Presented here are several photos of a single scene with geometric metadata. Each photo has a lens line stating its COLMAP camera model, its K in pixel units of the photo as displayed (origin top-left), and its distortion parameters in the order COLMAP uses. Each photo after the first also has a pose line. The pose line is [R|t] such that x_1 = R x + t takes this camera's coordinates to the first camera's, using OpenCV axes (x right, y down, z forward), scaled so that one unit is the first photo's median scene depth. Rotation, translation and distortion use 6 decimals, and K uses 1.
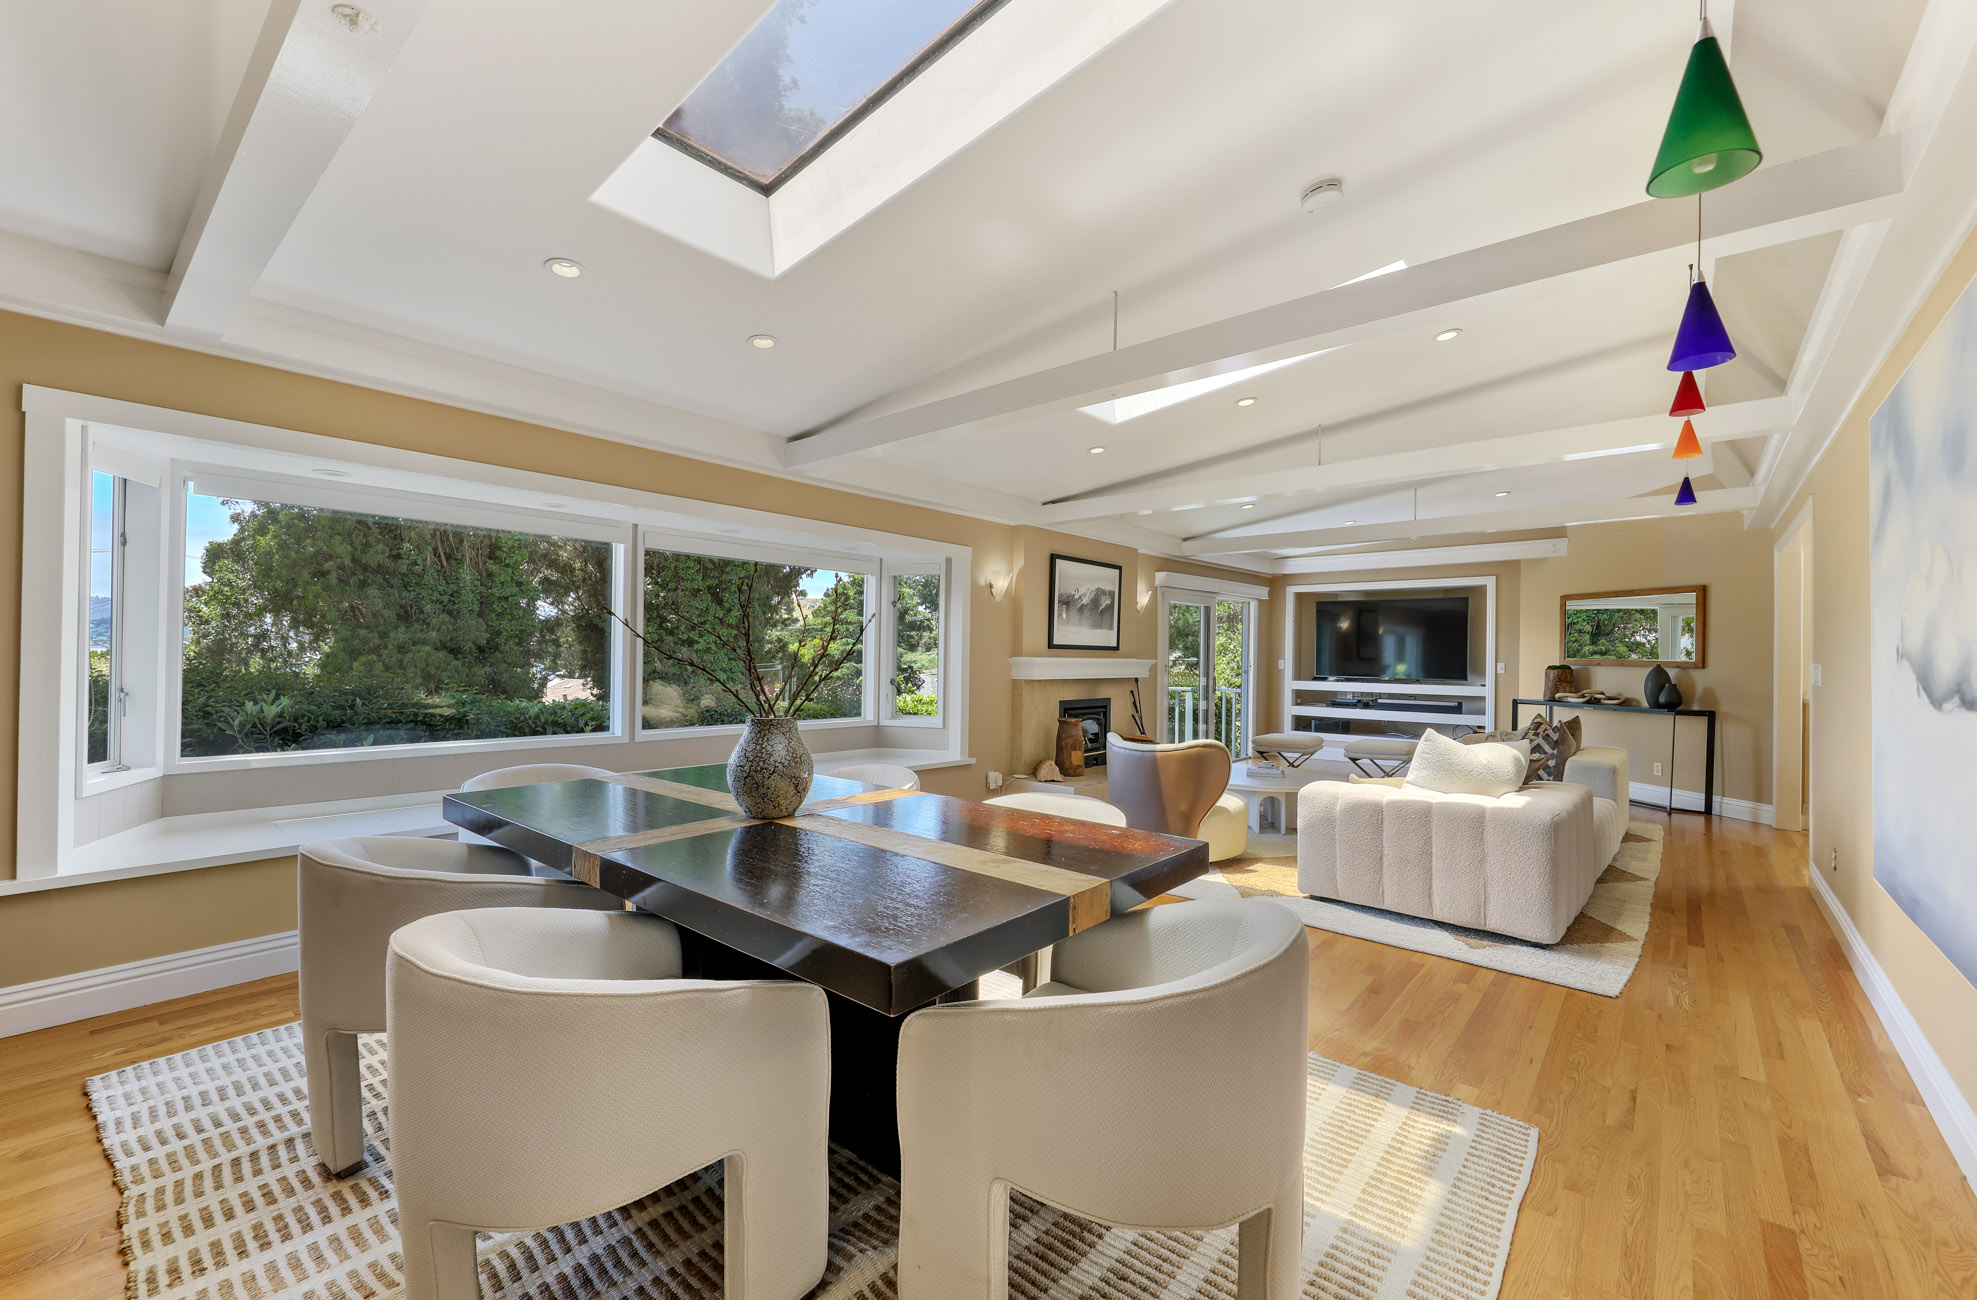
lens RADIAL K [[798.9, 0, 988.5], [0, 798.9, 650.0], [0, 0, 1]] dist [0.015971, -0.000027]
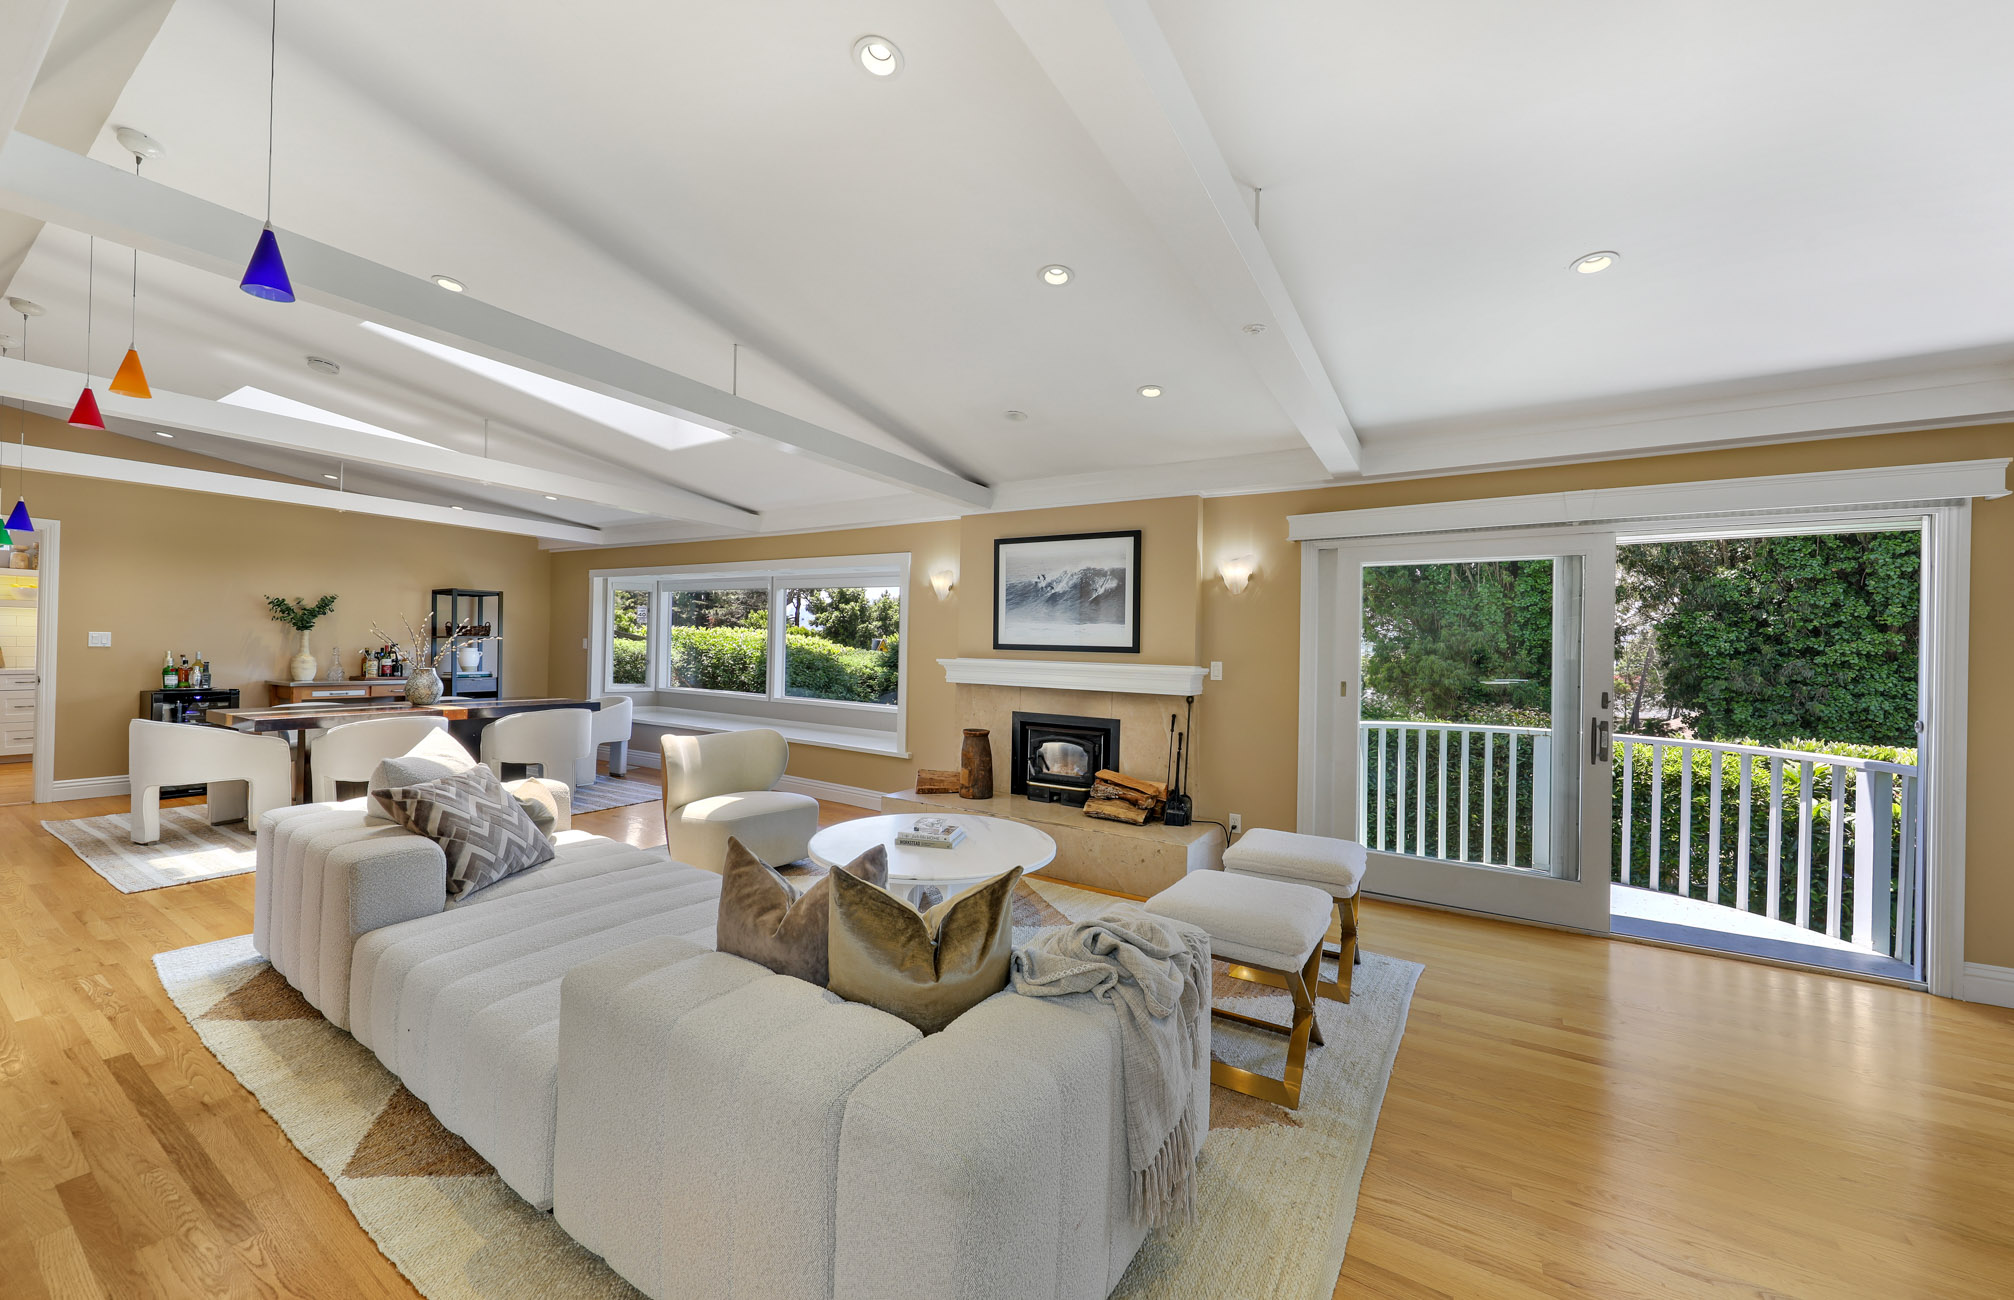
lens RADIAL K [[743.6, 0, 1007.0], [0, 743.6, 650.0], [0, 0, 1]] dist [0.002417, 0.000243]
pose [[0.162748, -0.005098, -0.986654, 0.806604], [-0.011913, 0.999904, -0.007132, 0.004487], [0.986596, 0.012914, 0.162672, 0.811983]]
